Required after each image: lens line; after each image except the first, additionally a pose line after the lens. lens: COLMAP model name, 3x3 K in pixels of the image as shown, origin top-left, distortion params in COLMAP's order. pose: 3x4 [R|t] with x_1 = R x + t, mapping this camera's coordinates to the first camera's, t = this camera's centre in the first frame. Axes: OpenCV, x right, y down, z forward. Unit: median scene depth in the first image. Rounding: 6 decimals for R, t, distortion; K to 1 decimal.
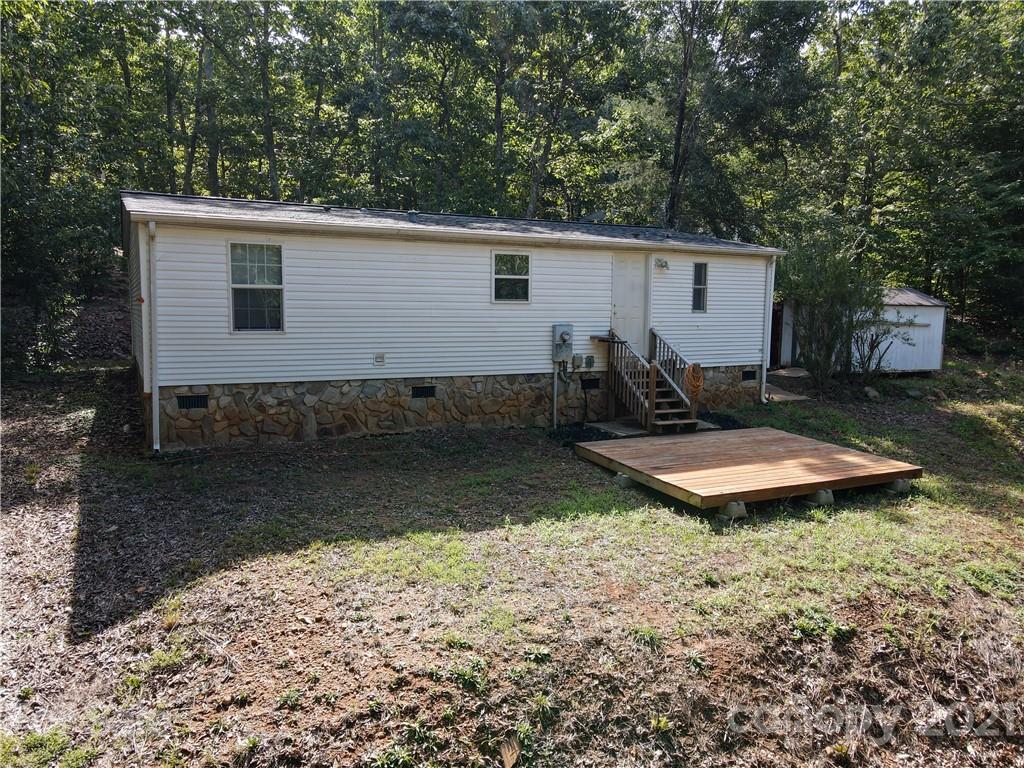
lens RADIAL K [[744.8, 0, 504.7], [0, 744.8, 390.4], [0, 0, 1]] dist [0.009611, 0.012824]
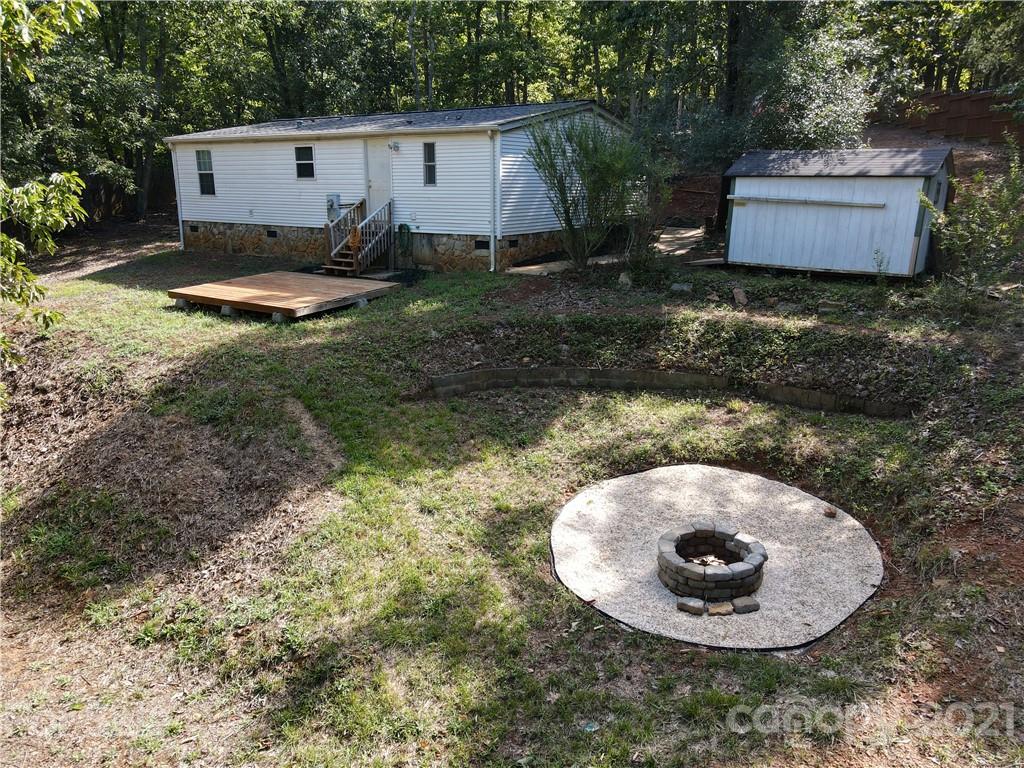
lens RADIAL K [[744.8, 0, 504.7], [0, 744.8, 390.4], [0, 0, 1]] dist [0.009611, 0.012824]
pose [[0.491037, 0.222190, -0.842327, 1.584967], [-0.100722, 0.974922, 0.198450, -0.039058], [0.865296, -0.012606, 0.501102, 0.569272]]
